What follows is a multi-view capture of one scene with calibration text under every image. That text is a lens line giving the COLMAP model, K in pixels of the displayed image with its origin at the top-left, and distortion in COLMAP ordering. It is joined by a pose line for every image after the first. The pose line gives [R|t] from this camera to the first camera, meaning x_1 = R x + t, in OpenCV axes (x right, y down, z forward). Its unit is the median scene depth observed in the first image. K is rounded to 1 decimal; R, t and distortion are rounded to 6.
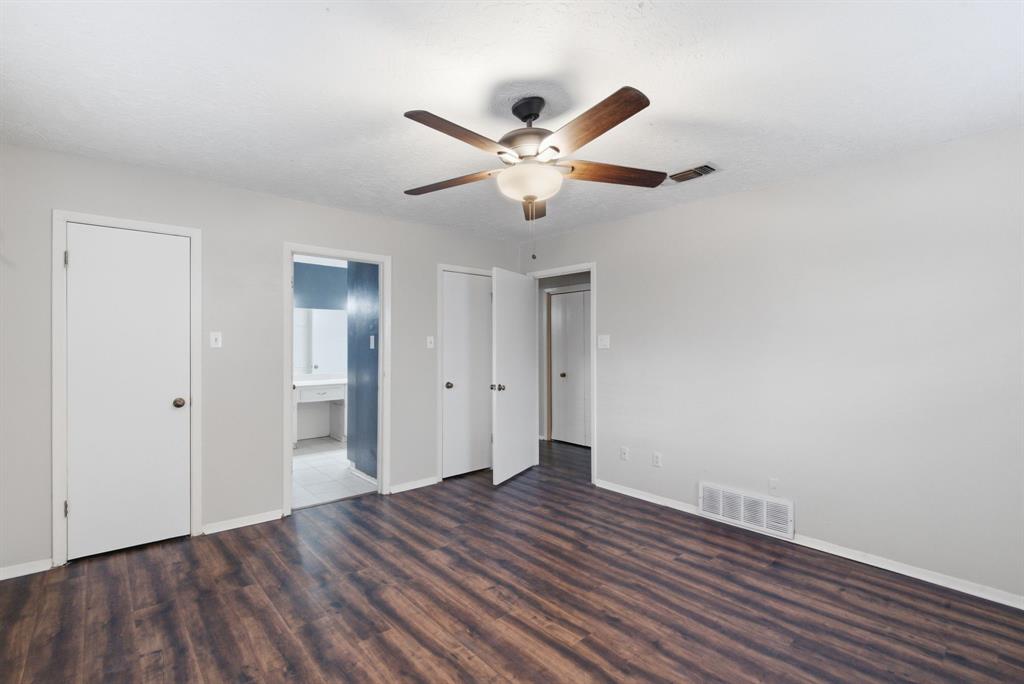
lens RADIAL K [[466.4, 0, 505.8], [0, 466.4, 346.1], [0, 0, 1]] dist [-0.000619, -0.000699]
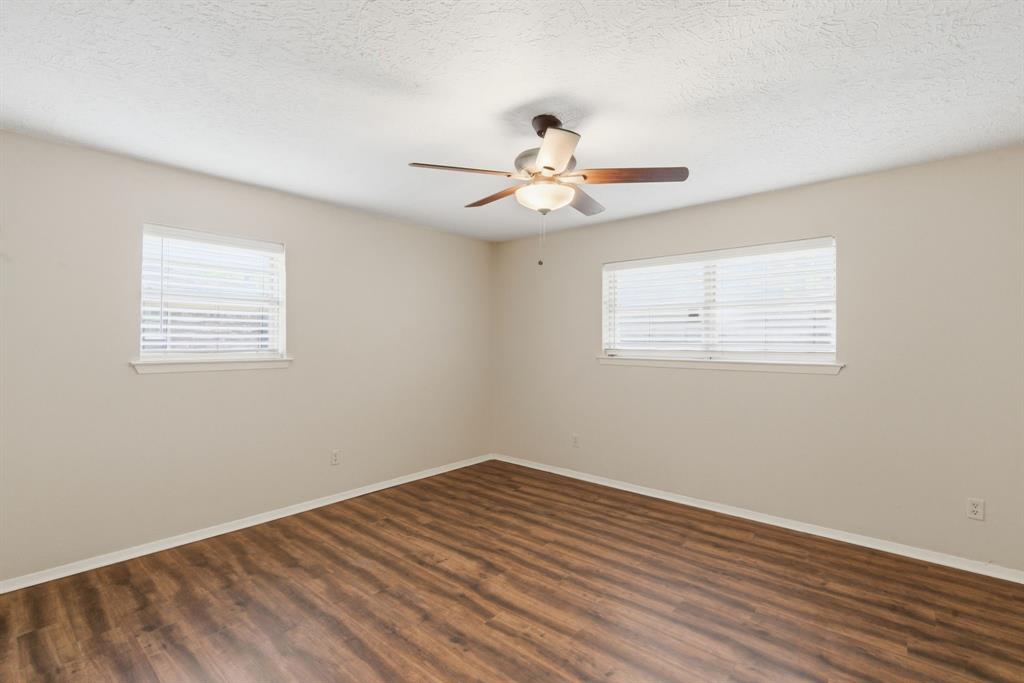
lens RADIAL K [[466.4, 0, 505.8], [0, 466.4, 345.6], [0, 0, 1]] dist [-0.000619, -0.000699]
pose [[-0.991819, -0.009077, -0.127331, 0.268571], [-0.009858, 0.999936, 0.005506, -0.001291], [0.127273, 0.006716, -0.991845, 1.993354]]
